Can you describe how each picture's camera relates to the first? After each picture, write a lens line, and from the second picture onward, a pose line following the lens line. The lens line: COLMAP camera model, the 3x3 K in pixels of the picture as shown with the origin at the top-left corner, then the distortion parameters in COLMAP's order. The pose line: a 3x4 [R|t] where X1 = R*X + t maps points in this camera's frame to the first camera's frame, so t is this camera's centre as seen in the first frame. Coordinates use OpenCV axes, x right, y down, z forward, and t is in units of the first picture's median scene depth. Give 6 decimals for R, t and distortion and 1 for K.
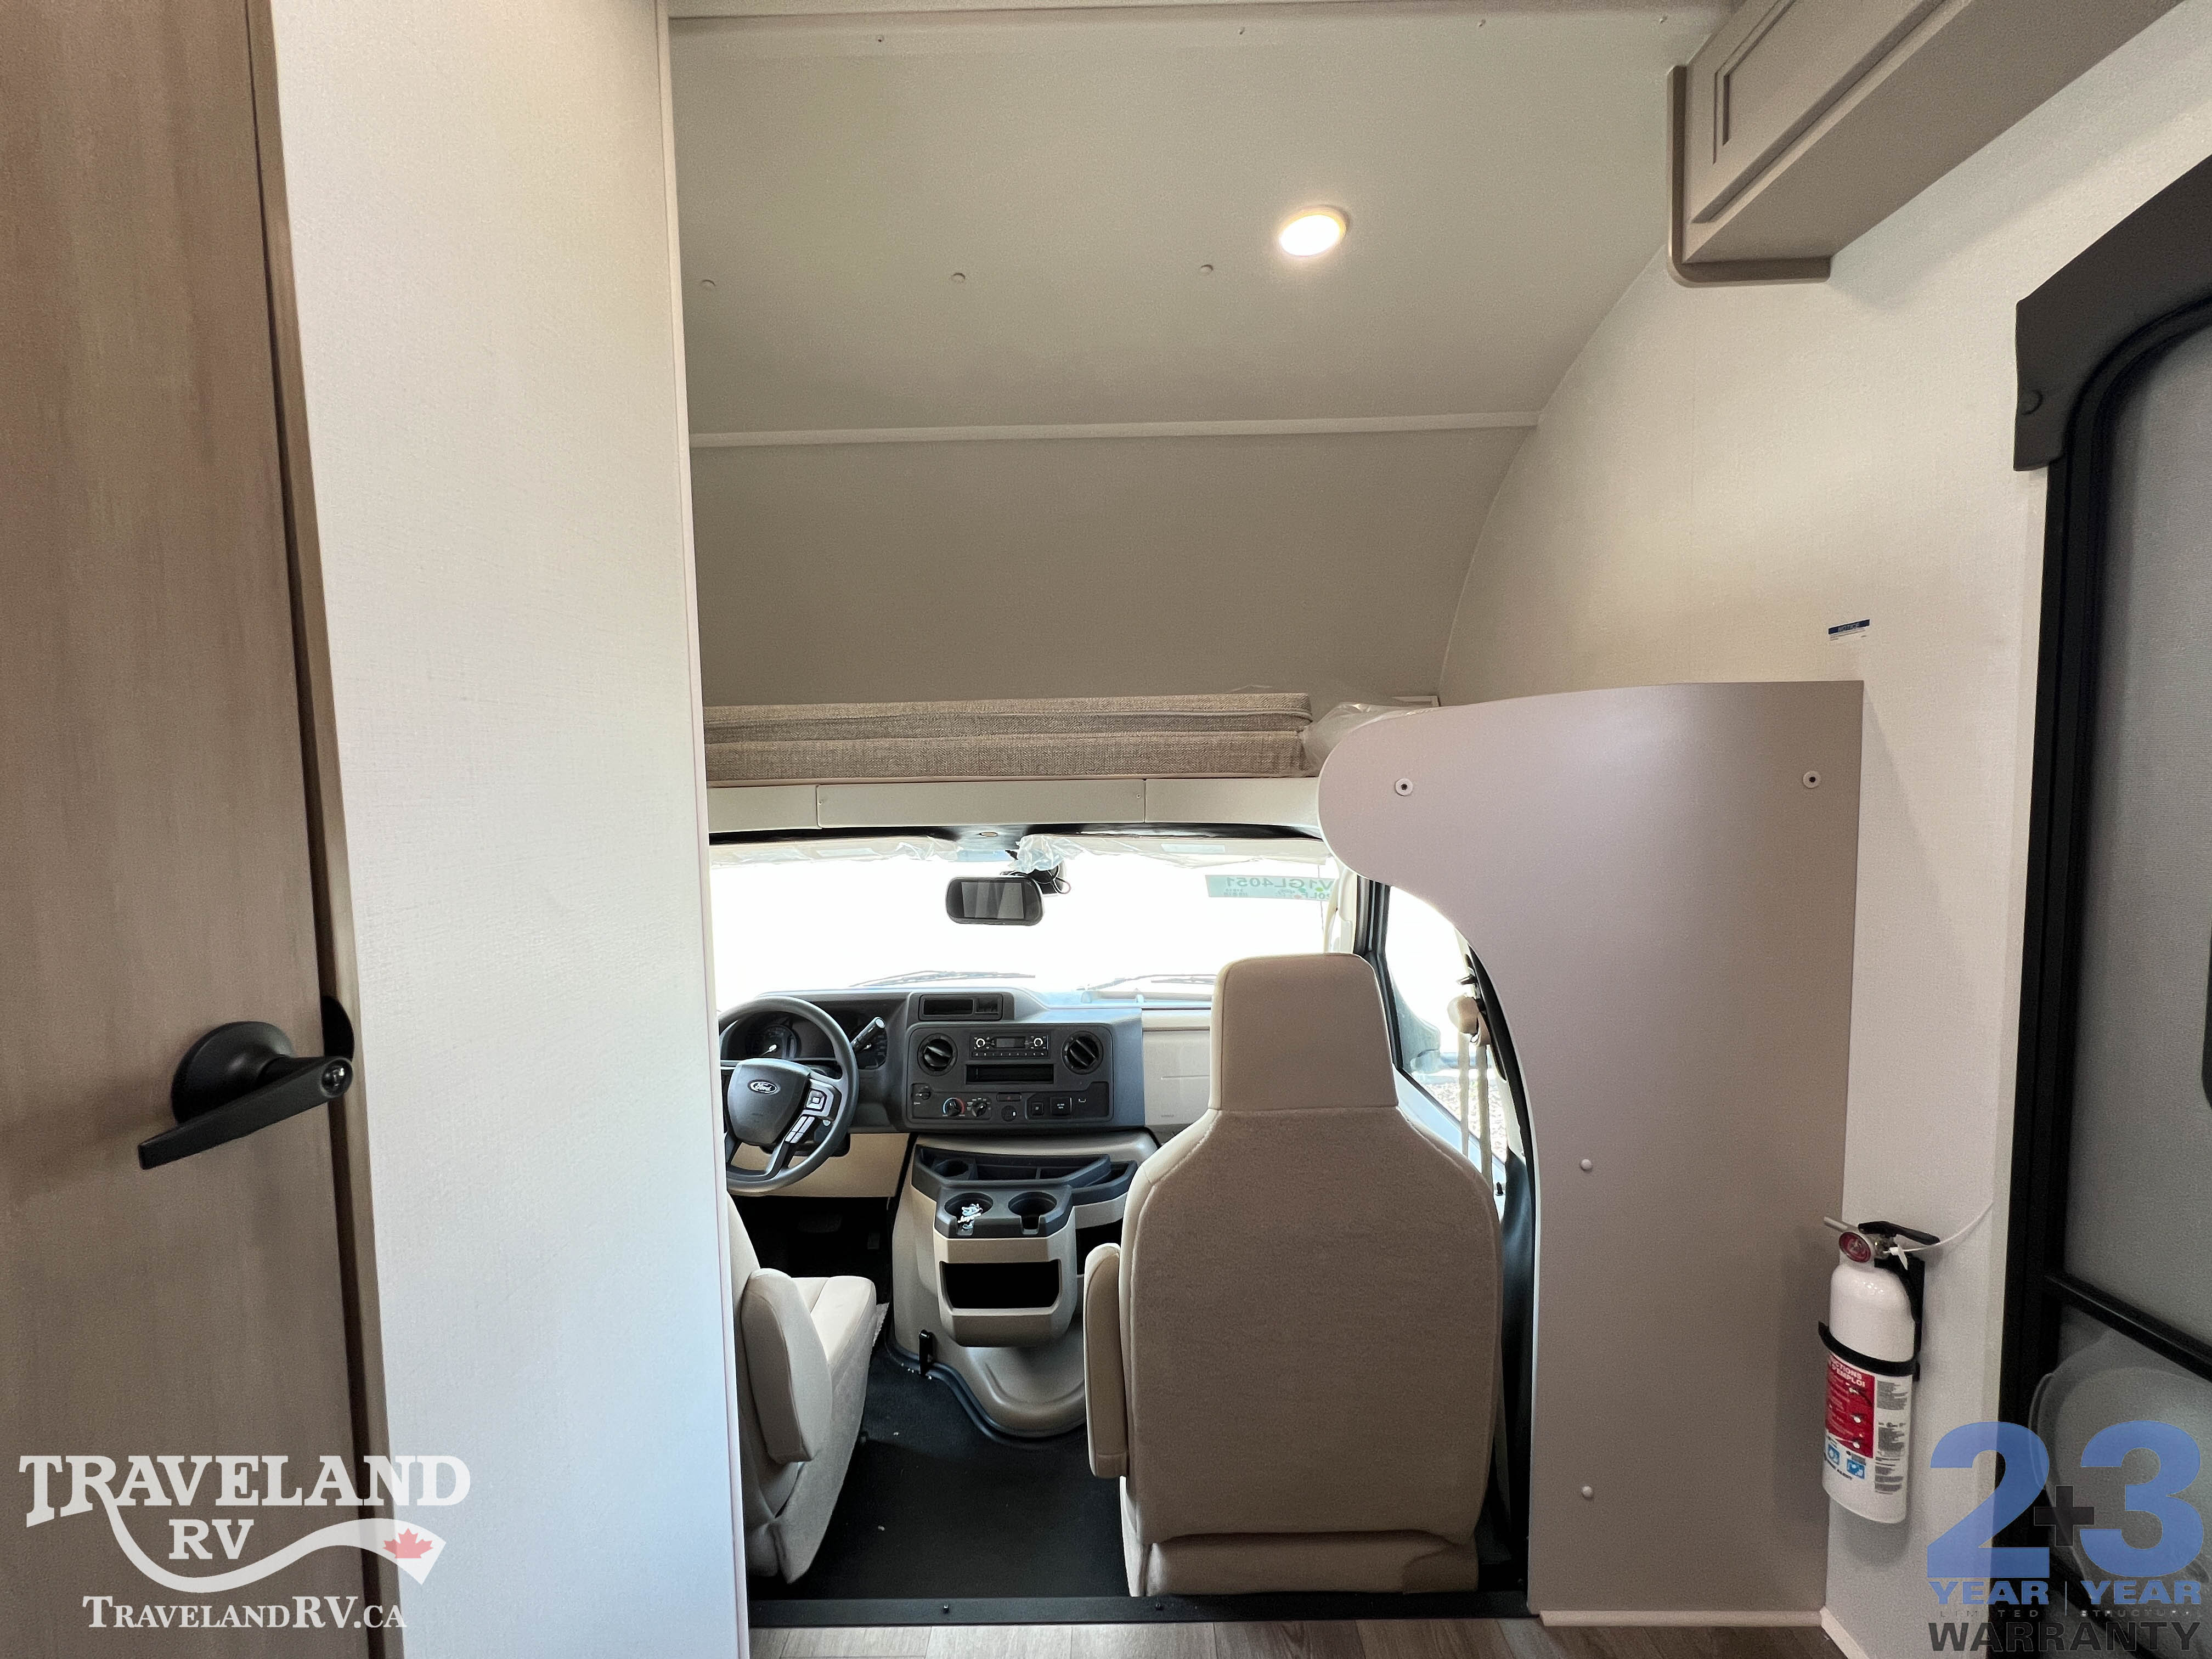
lens RADIAL K [[882.7, 0, 1101.4], [0, 882.7, 826.5], [0, 0, 1]] dist [-0.000597, 0.000280]
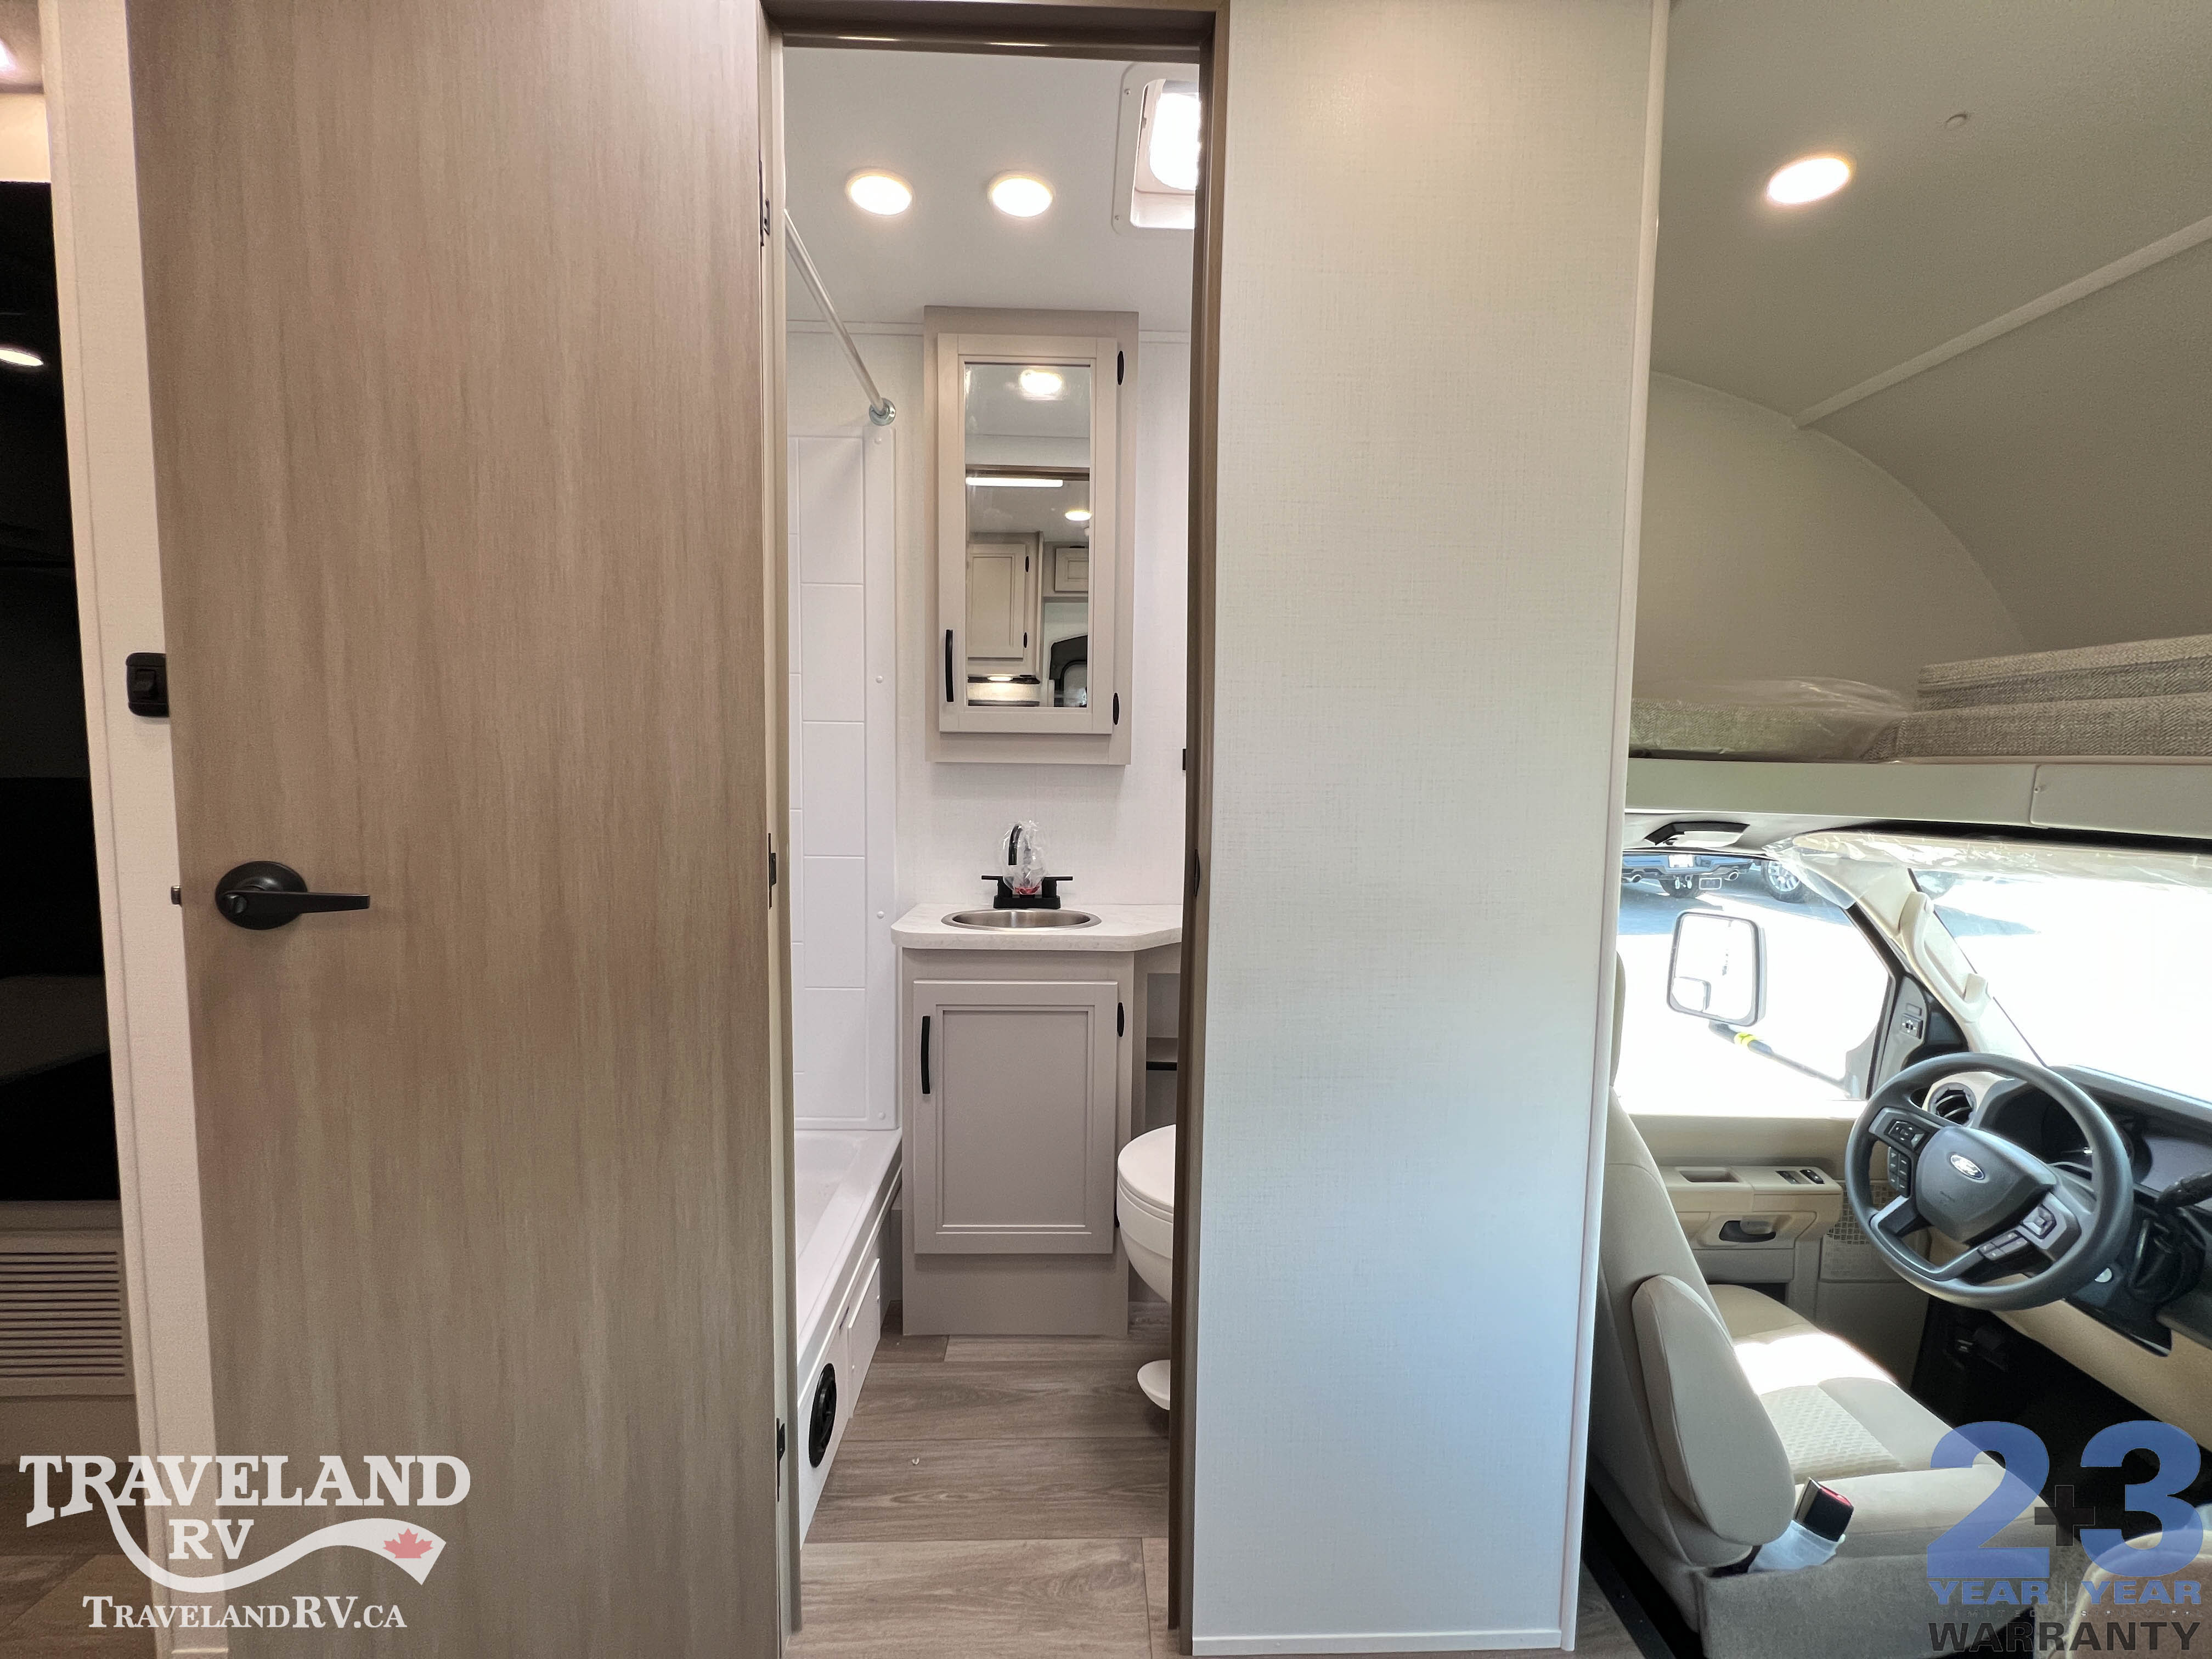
lens RADIAL K [[882.7, 0, 1104.6], [0, 882.7, 826.2], [0, 0, 1]] dist [-0.000597, 0.000280]
pose [[0.047413, 0.100316, -0.993825, 0.324842], [-0.076824, 0.992363, 0.096504, -0.009117], [0.995917, 0.071774, 0.054758, 0.225667]]
